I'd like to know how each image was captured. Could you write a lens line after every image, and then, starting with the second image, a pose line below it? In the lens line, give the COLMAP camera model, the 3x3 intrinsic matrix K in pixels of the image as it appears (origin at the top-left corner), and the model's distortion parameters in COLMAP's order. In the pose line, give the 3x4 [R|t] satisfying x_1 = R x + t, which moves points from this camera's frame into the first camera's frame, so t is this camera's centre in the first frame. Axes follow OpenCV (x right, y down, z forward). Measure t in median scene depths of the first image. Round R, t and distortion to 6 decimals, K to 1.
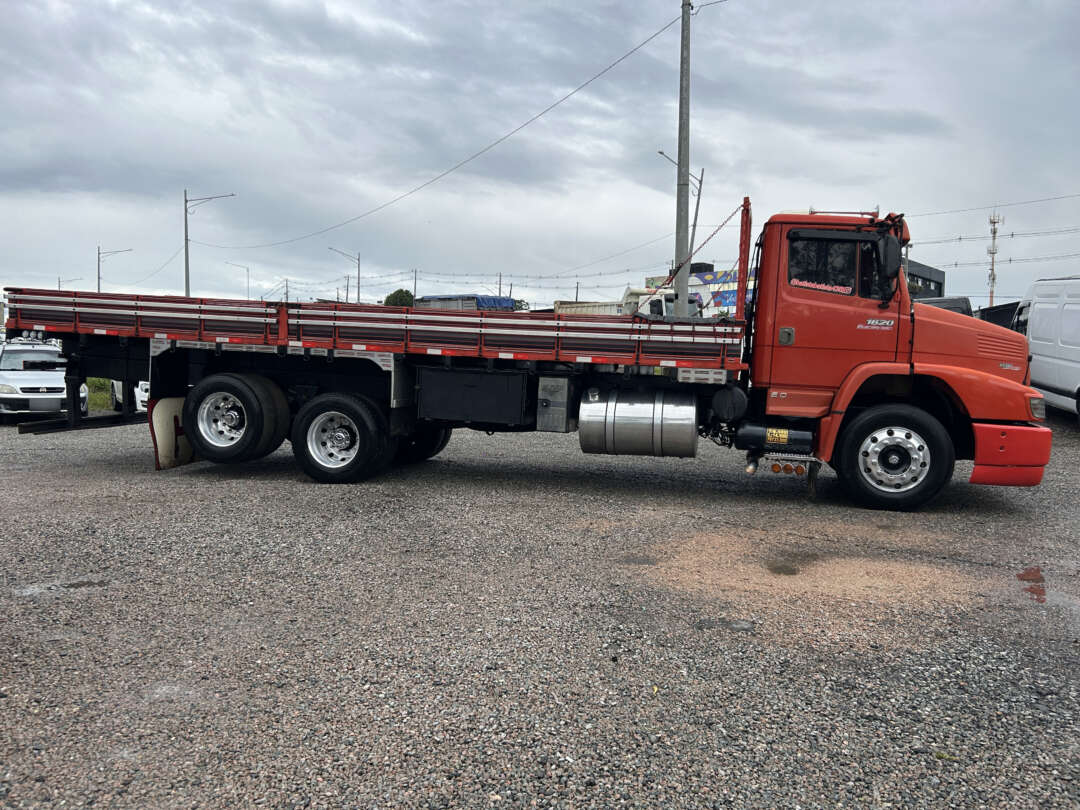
lens RADIAL K [[845.8, 0, 540.0], [0, 845.8, 421.9], [0, 0, 1]] dist [0.046952, -0.006244]
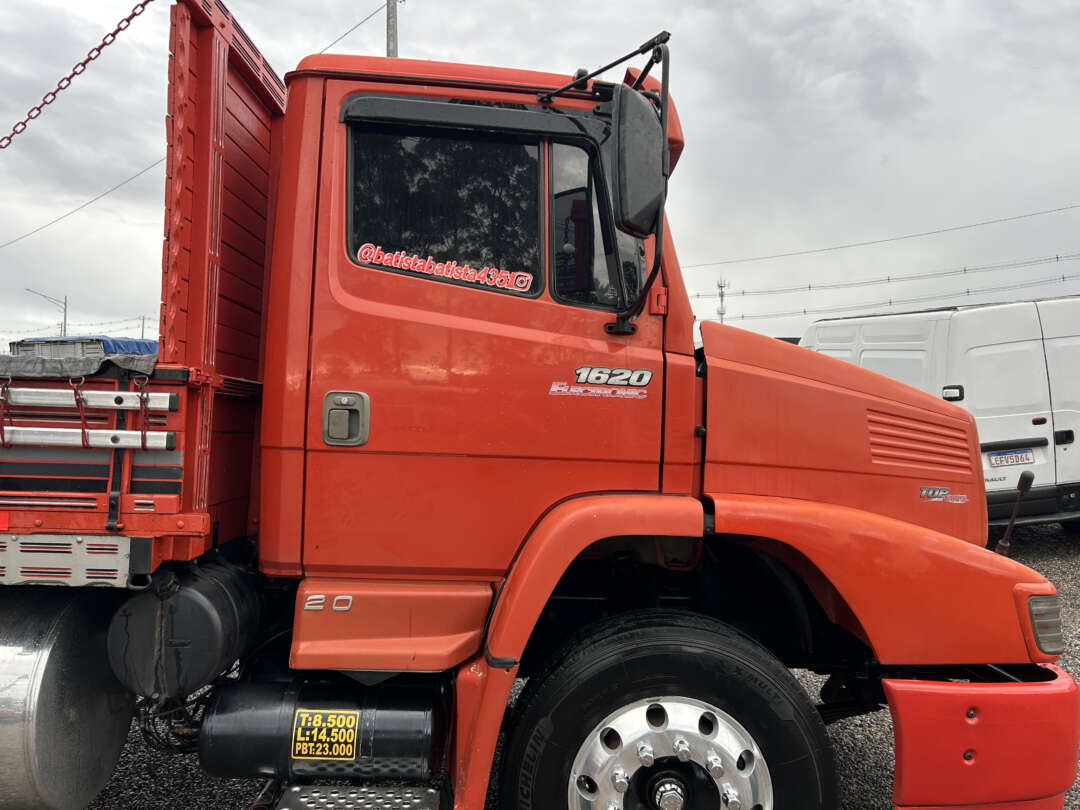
lens RADIAL K [[845.8, 0, 540.0], [0, 845.8, 421.9], [0, 0, 1]] dist [0.046952, -0.006244]
pose [[0.963950, -0.017665, 0.265496, 0.279486], [0.033910, 0.997814, -0.056727, -0.079909], [-0.263913, 0.063685, 0.962442, 0.681161]]
